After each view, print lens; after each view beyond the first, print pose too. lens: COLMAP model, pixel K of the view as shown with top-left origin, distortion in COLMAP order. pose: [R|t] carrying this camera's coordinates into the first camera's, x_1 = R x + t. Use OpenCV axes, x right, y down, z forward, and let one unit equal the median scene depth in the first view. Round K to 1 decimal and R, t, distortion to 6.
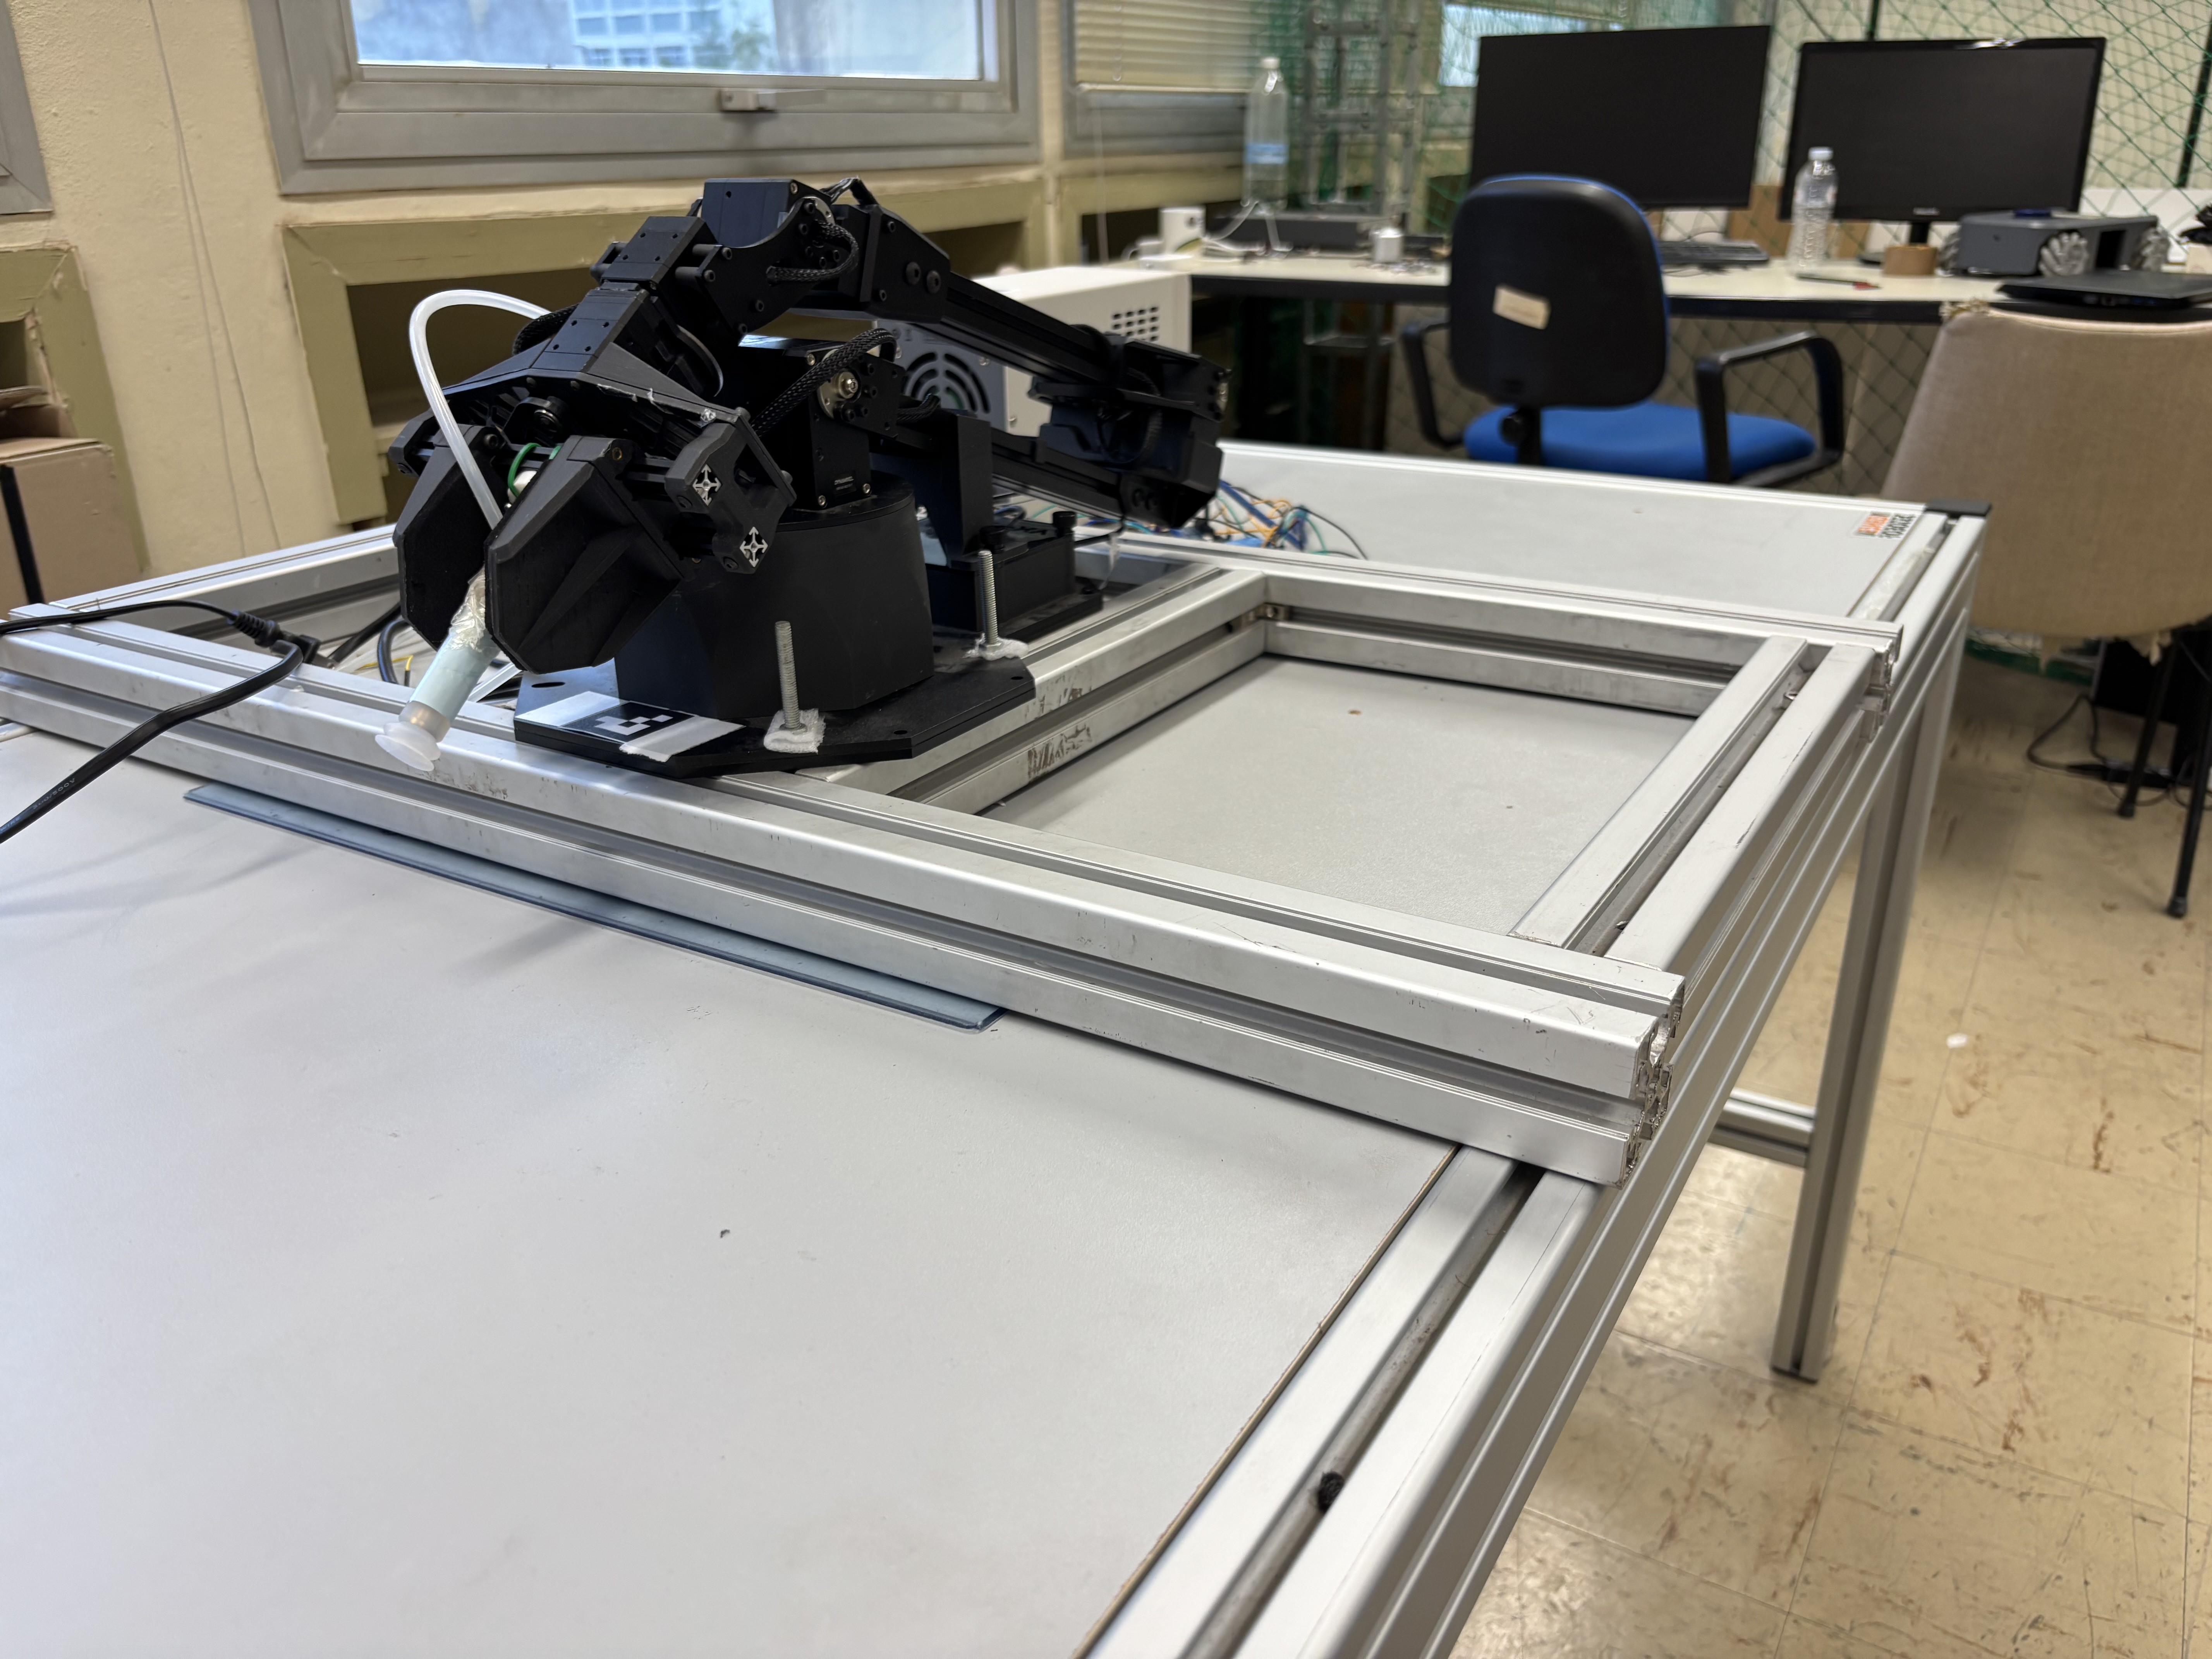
lens RADIAL K [[1684.9, 0, 1111.1], [0, 1684.9, 833.3], [0, 0, 1]] dist [0.036927, -0.042668]
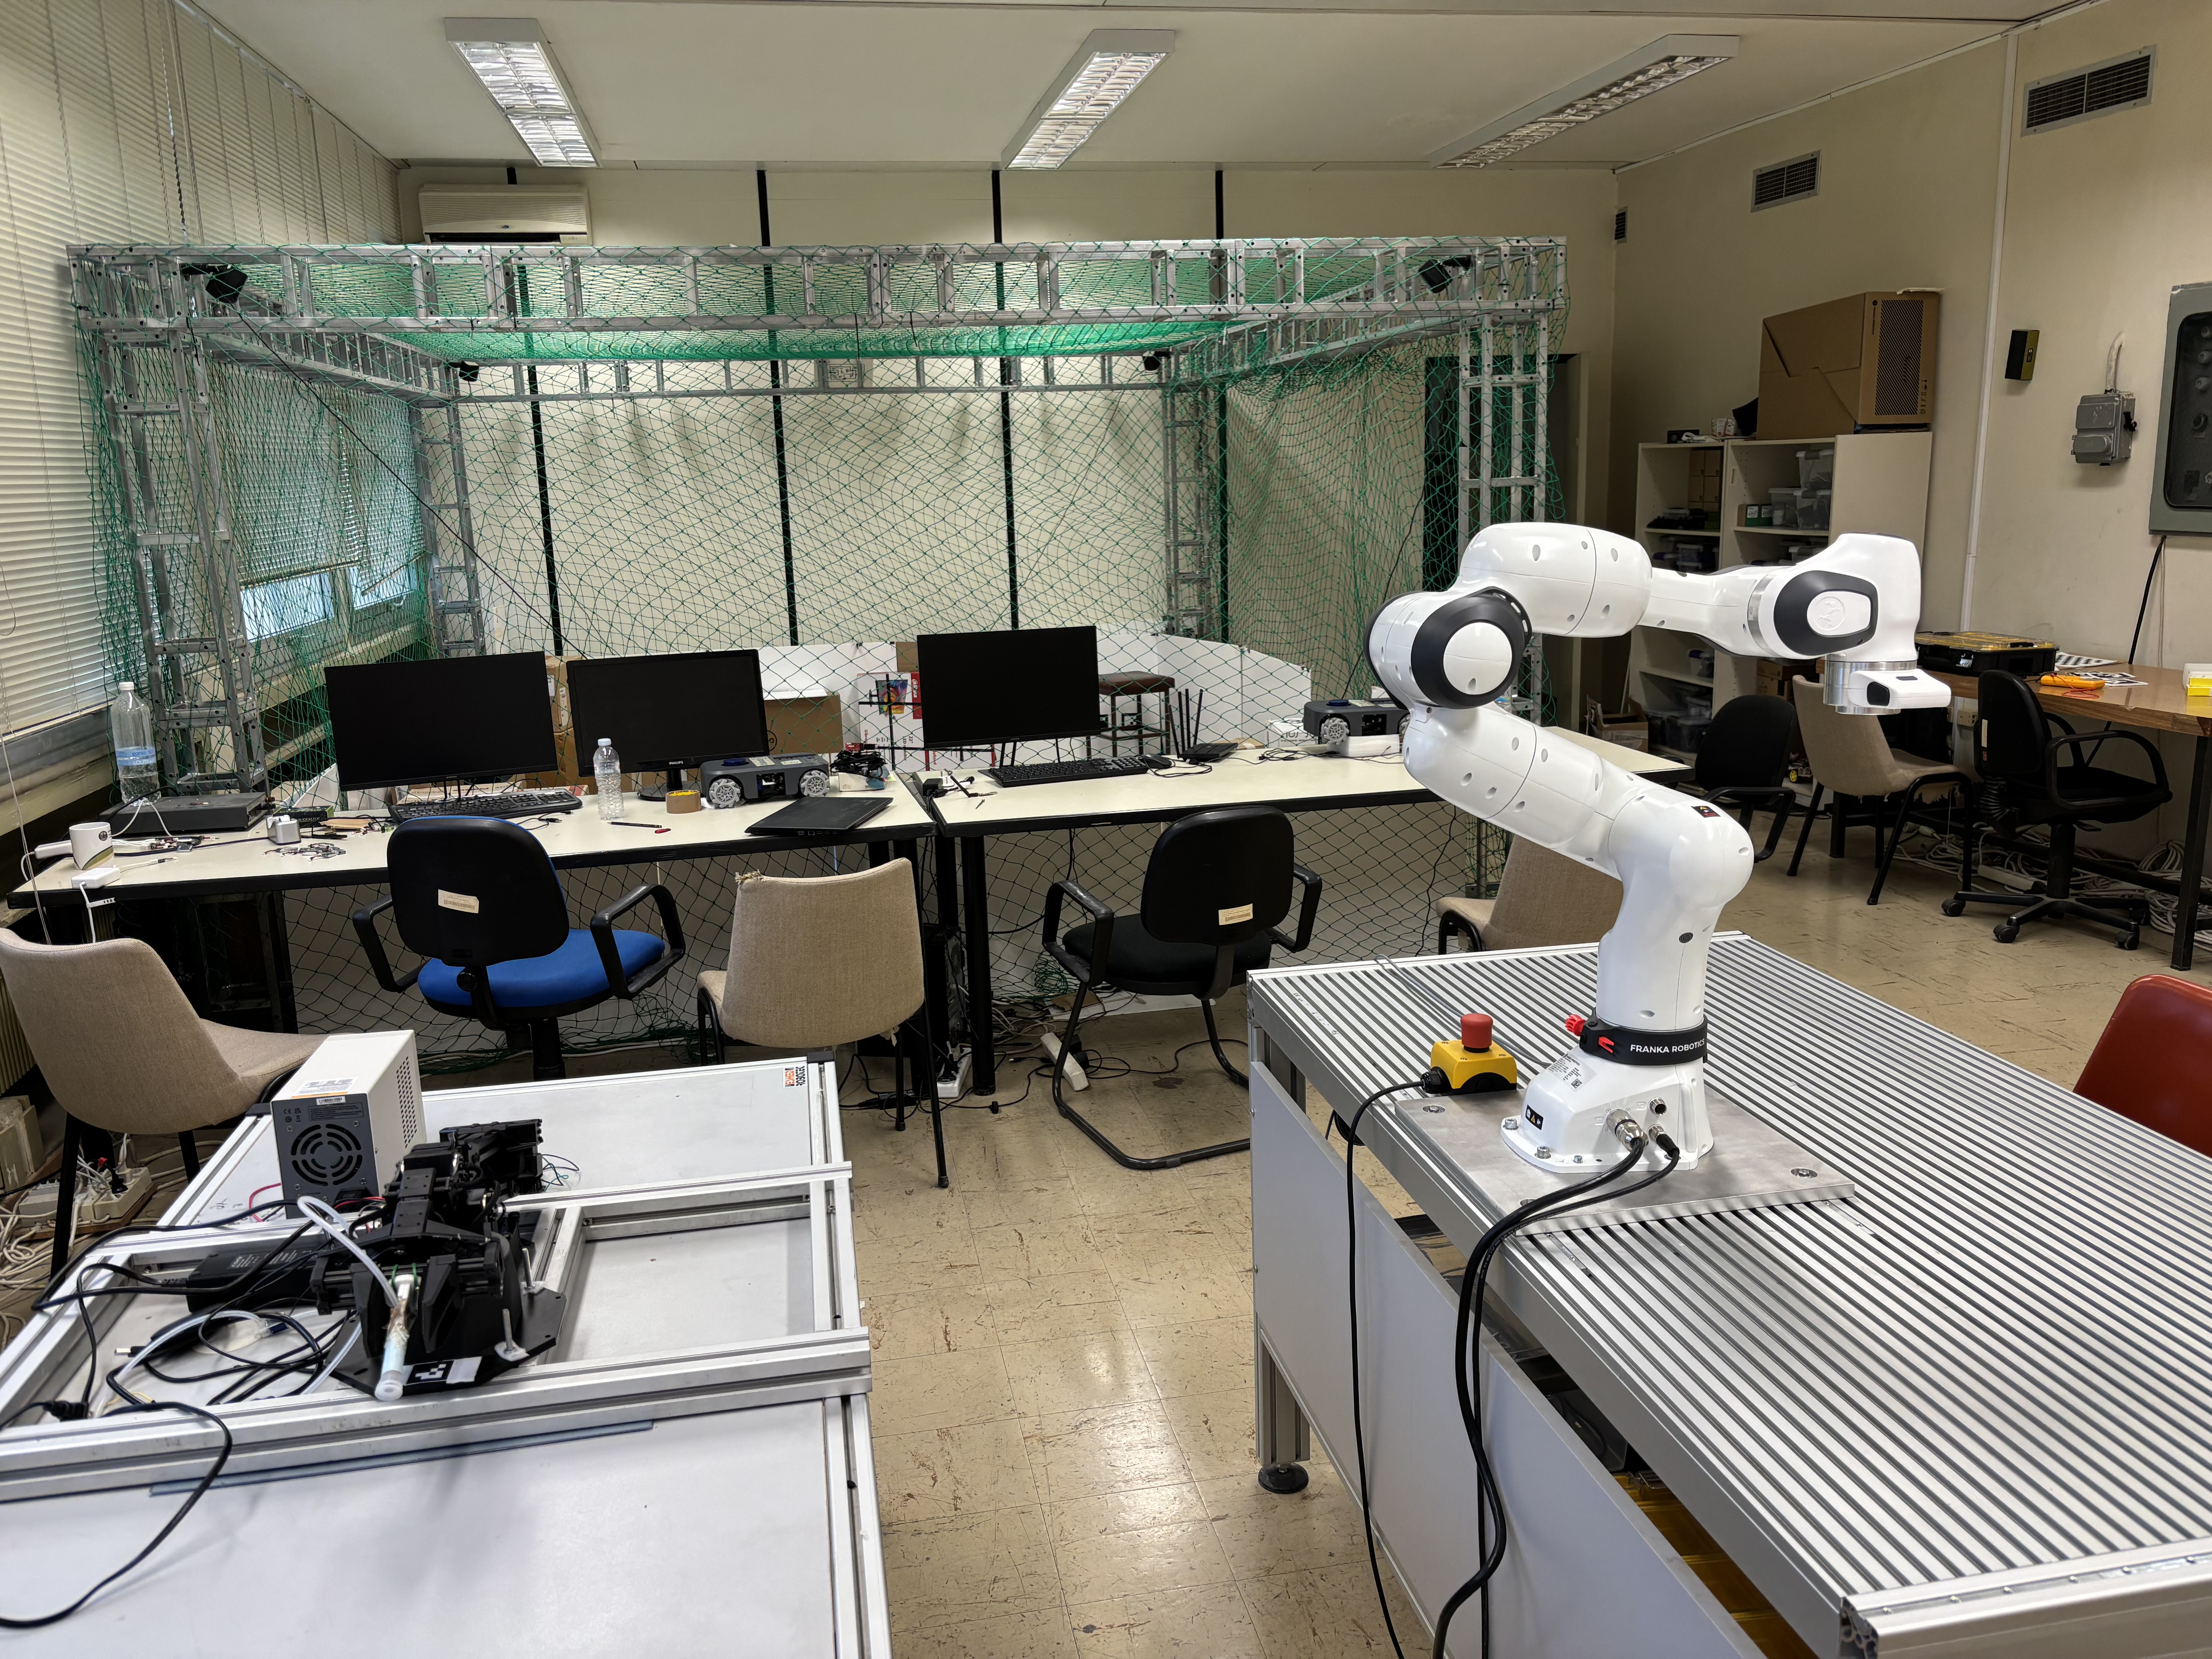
lens RADIAL K [[1684.9, 0, 1117.7], [0, 1684.9, 849.7], [0, 0, 1]] dist [0.036927, -0.042668]
pose [[0.739538, -0.156390, 0.654695, -0.430423], [0.275431, 0.957789, -0.082332, -0.130139], [-0.614184, 0.241211, 0.751396, -0.661672]]
